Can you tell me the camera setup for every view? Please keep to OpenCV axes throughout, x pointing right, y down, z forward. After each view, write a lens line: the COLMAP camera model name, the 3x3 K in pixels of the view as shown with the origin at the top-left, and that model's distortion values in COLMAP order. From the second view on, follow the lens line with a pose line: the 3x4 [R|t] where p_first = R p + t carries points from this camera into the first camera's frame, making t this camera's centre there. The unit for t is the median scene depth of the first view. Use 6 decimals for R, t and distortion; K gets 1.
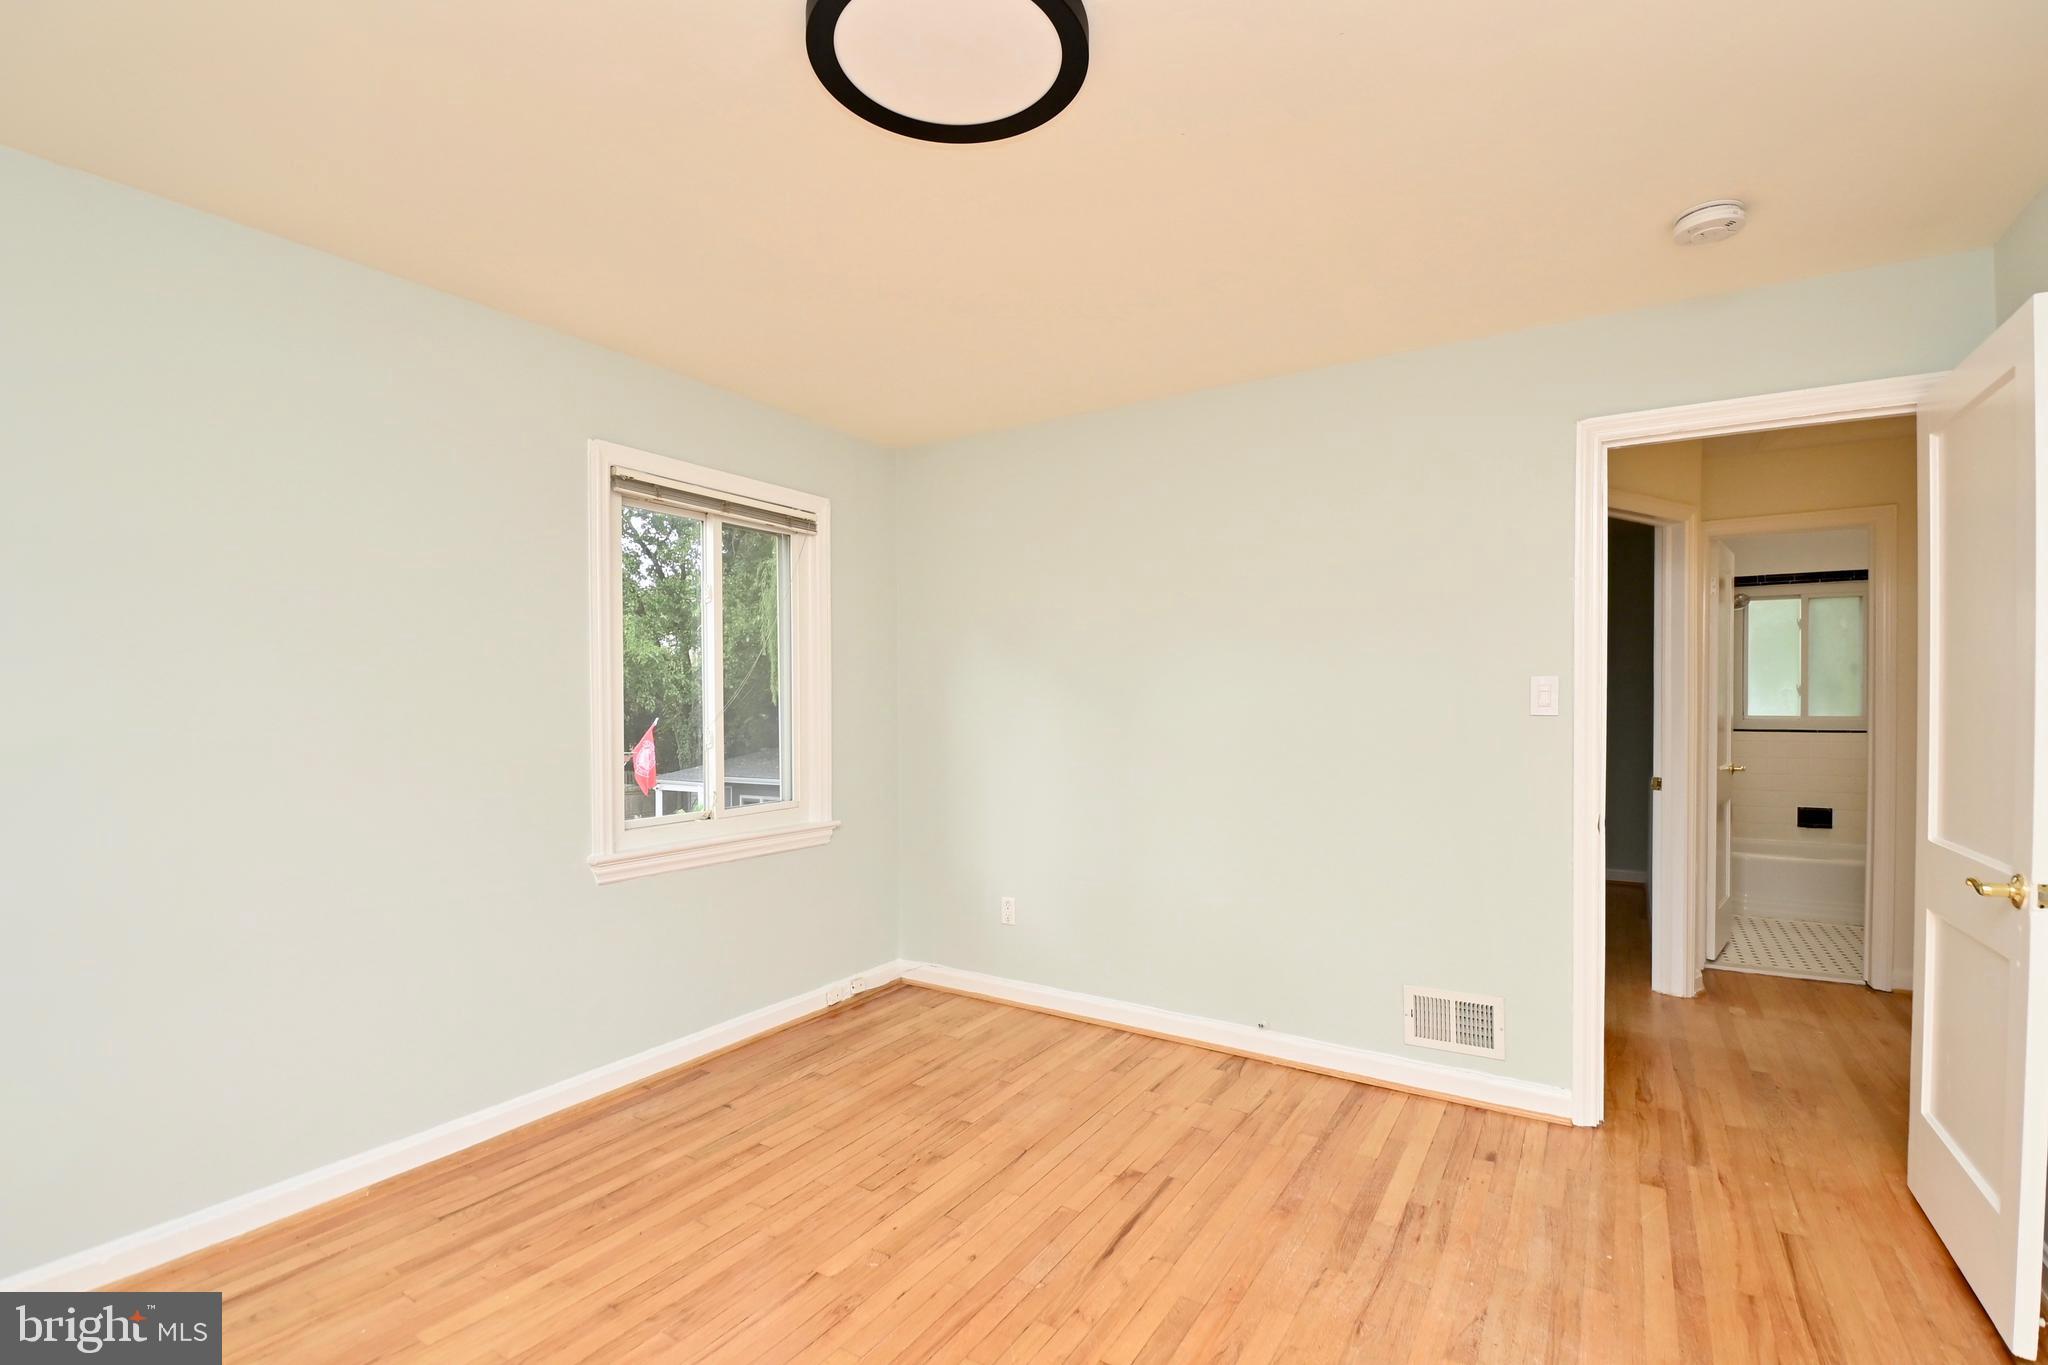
lens RADIAL K [[902.9, 0, 1040.8], [0, 902.9, 697.1], [0, 0, 1]] dist [0.001490, -0.010216]
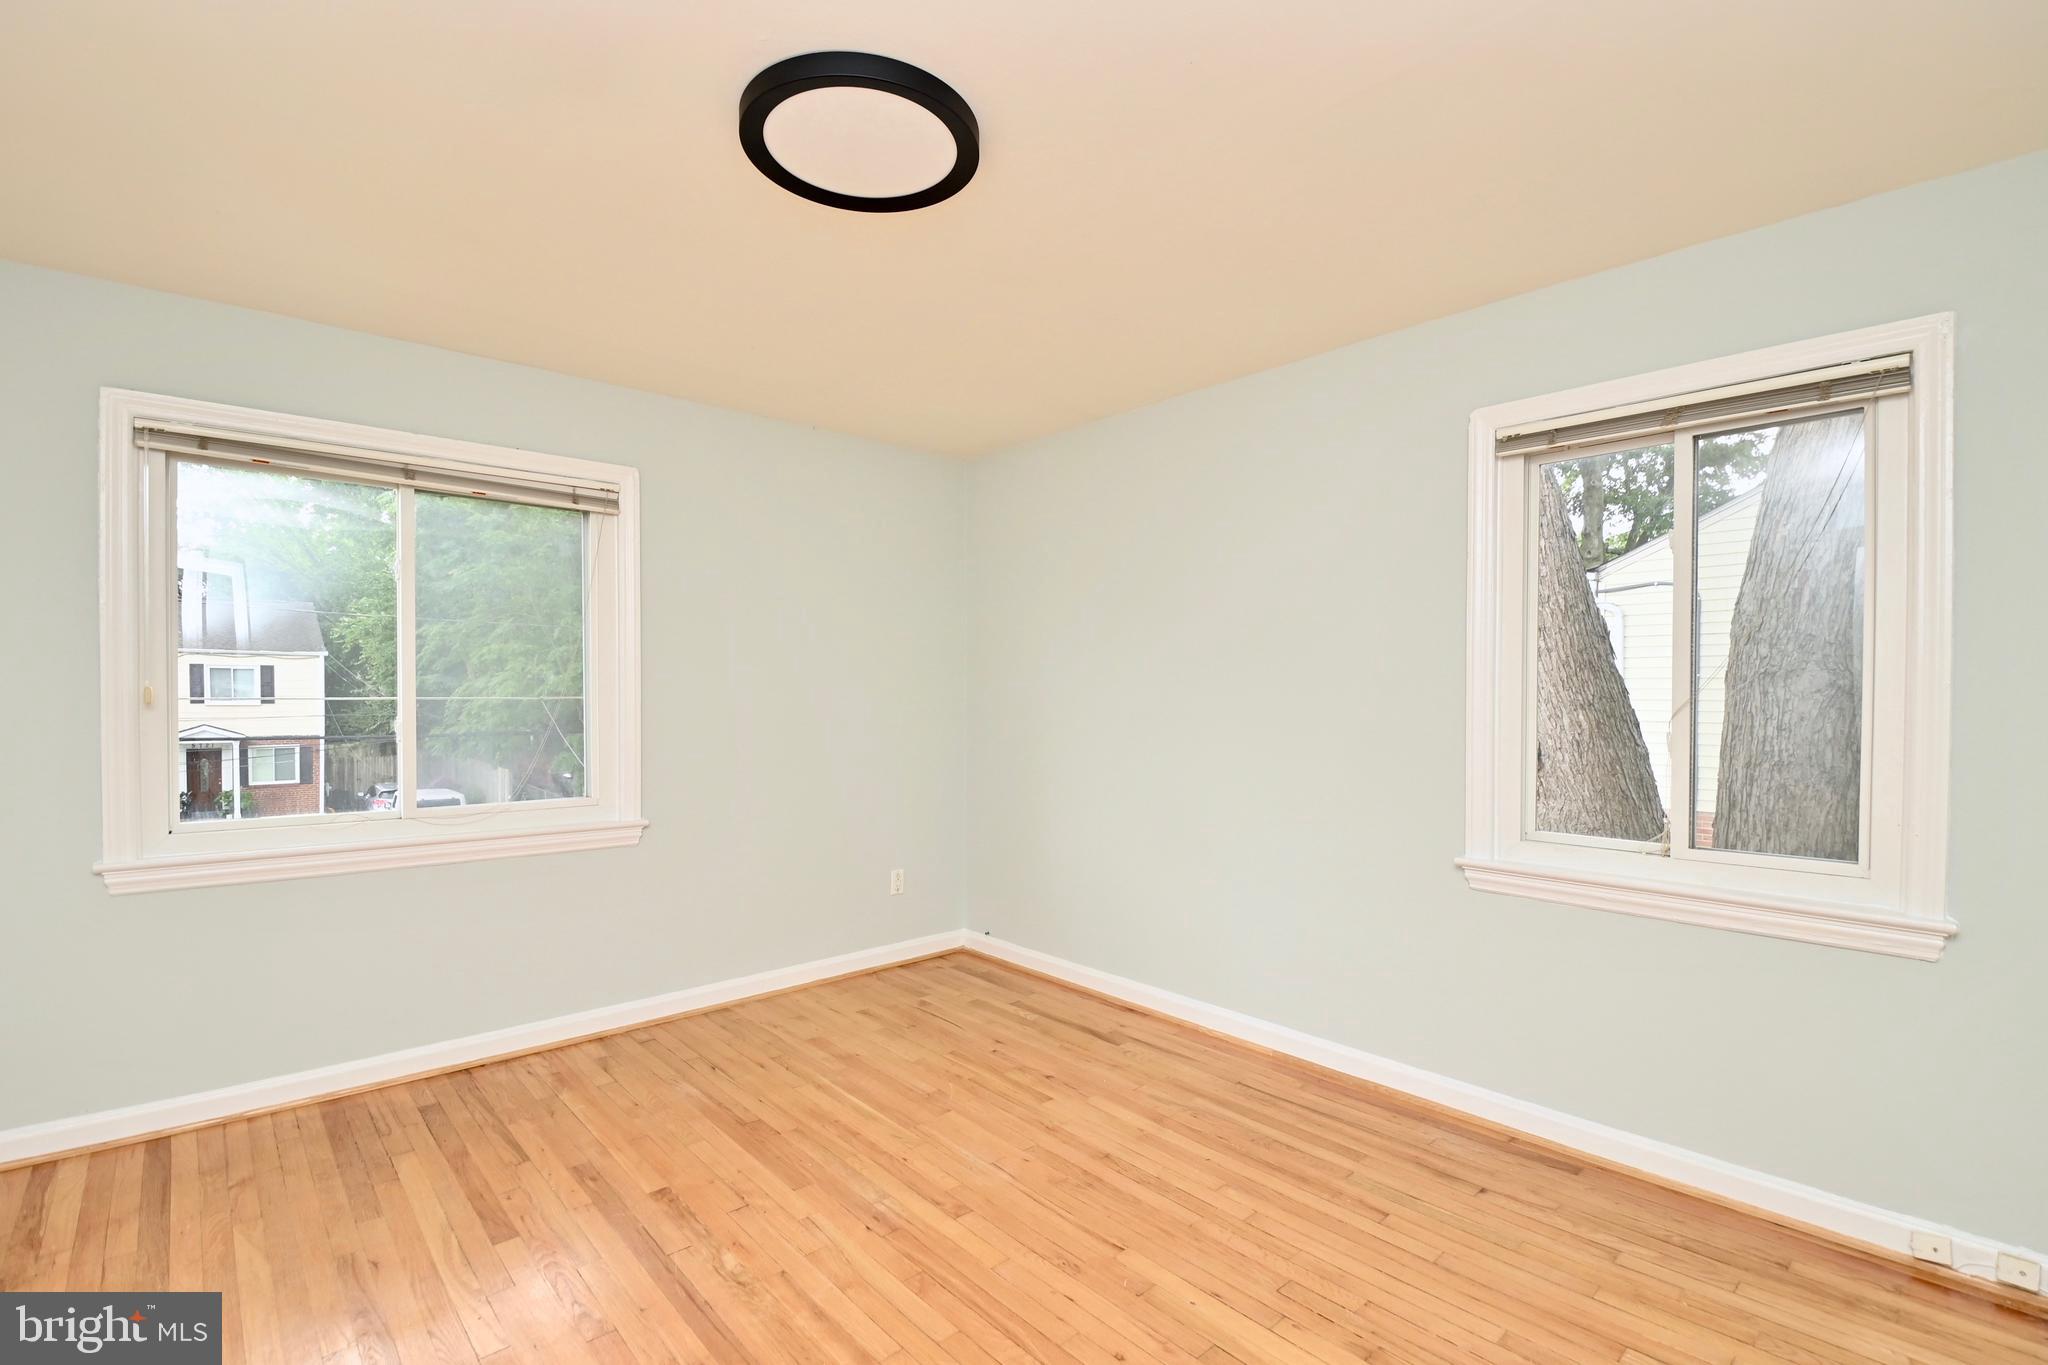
lens RADIAL K [[902.9, 0, 1031.1], [0, 902.9, 699.2], [0, 0, 1]] dist [0.001490, -0.010216]
pose [[-0.250516, 0.010868, -0.968051, 0.595837], [-0.000760, 0.999934, 0.011423, 0.002352], [0.968112, 0.003598, -0.250491, 0.901206]]
